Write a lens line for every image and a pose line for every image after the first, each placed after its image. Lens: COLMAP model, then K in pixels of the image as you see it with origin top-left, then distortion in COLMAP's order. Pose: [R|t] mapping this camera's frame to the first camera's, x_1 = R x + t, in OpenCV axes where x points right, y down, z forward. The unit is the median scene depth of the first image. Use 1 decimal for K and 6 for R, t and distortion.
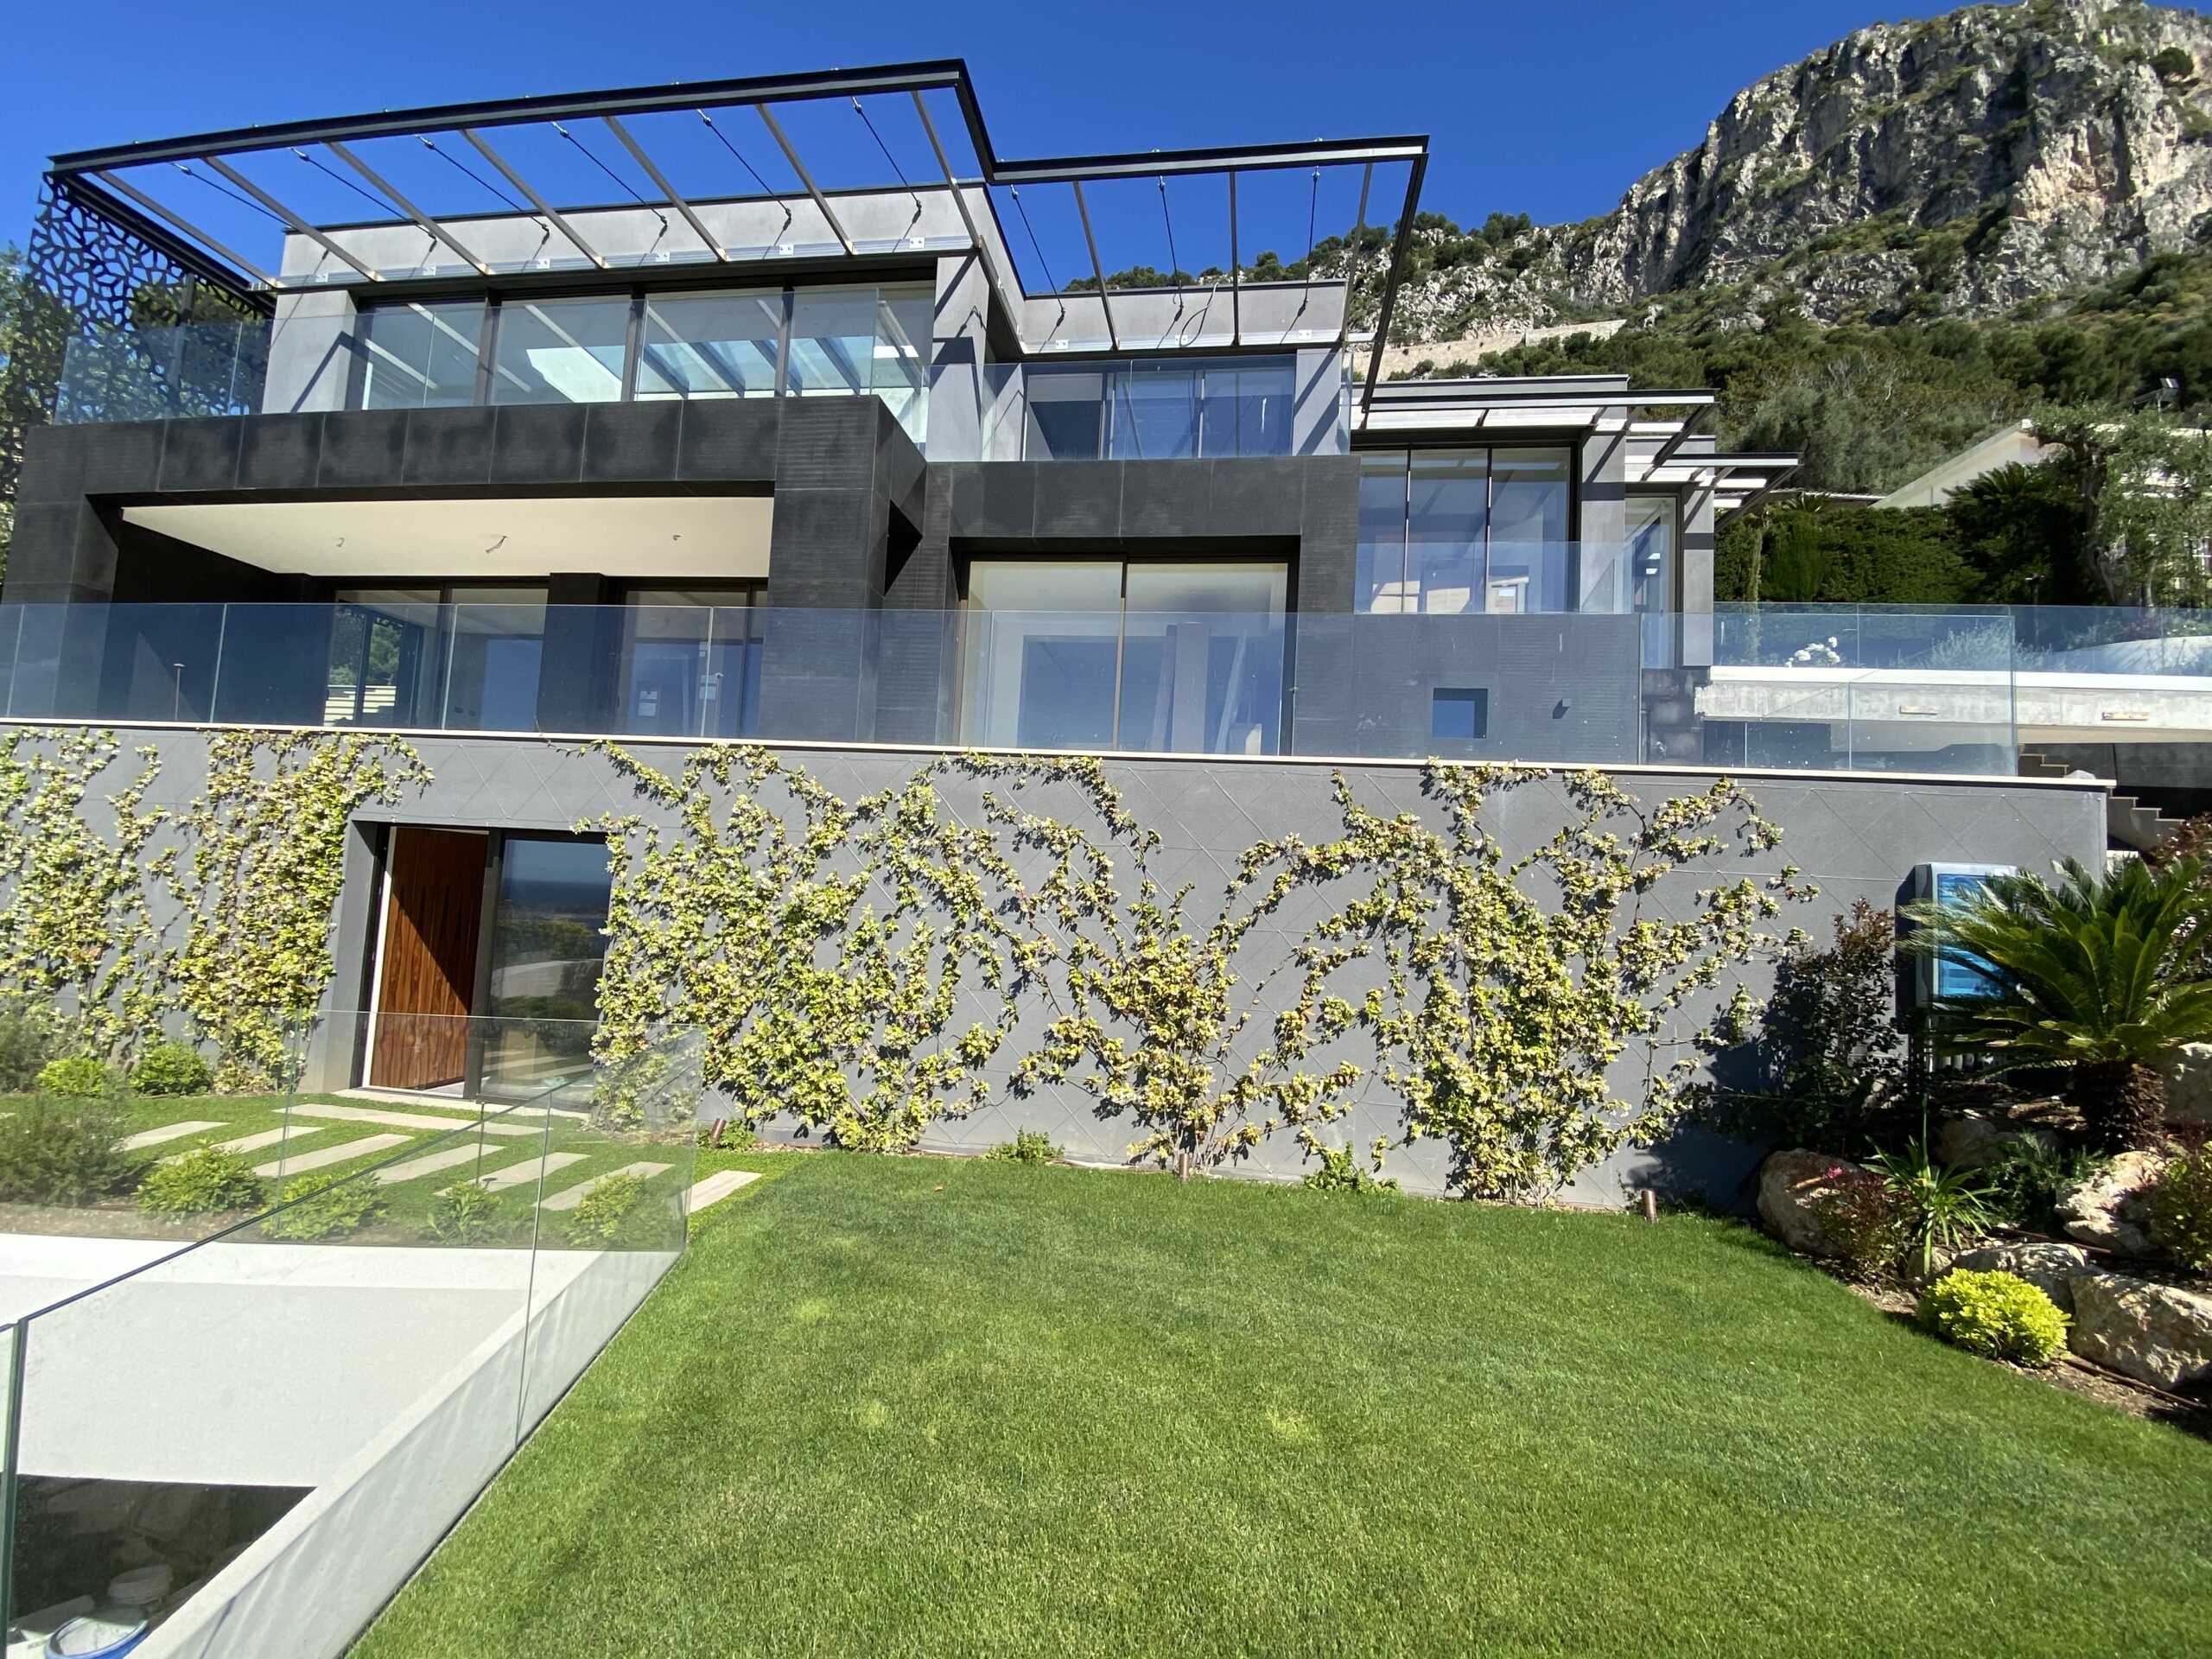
lens RADIAL K [[994.2, 0, 1092.4], [0, 994.2, 828.9], [0, 0, 1]] dist [0.002273, -0.013384]
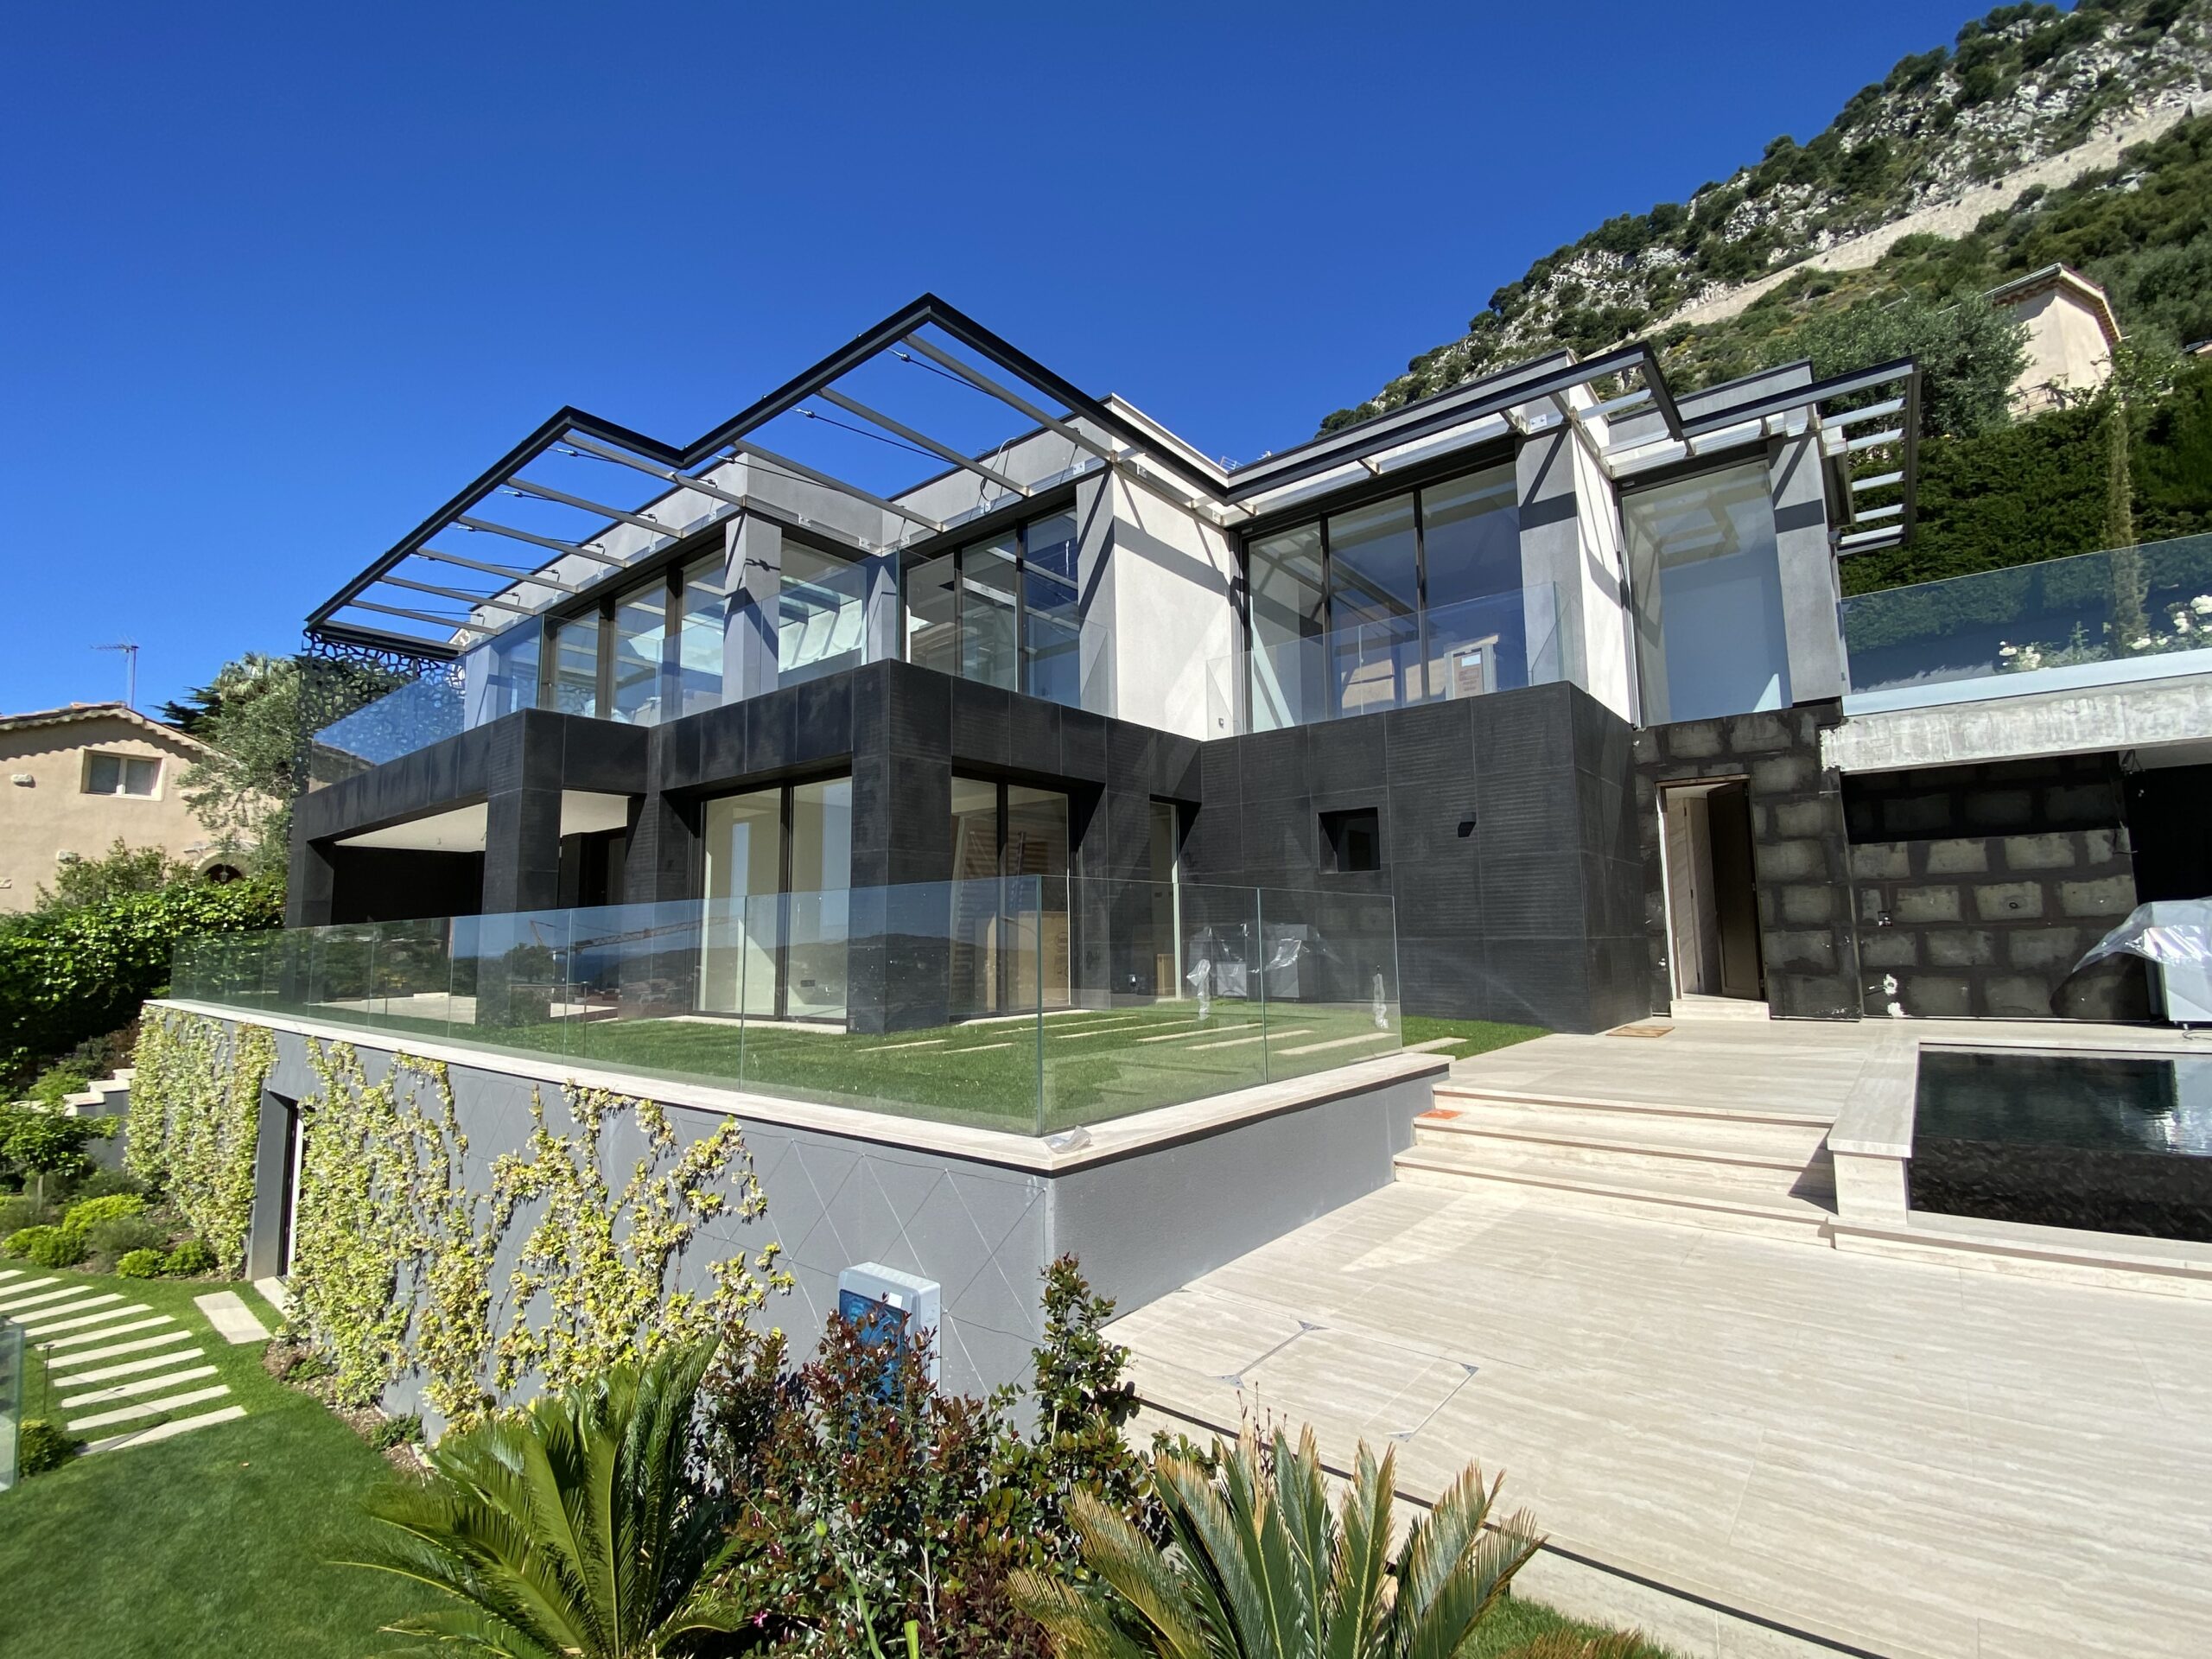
lens RADIAL K [[994.2, 0, 1092.4], [0, 994.2, 828.9], [0, 0, 1]] dist [0.002273, -0.013384]
pose [[0.857738, -0.124378, -0.498815, 0.501300], [0.100416, 0.992136, -0.074715, -0.074360], [0.504185, 0.013998, 0.863482, 0.170848]]
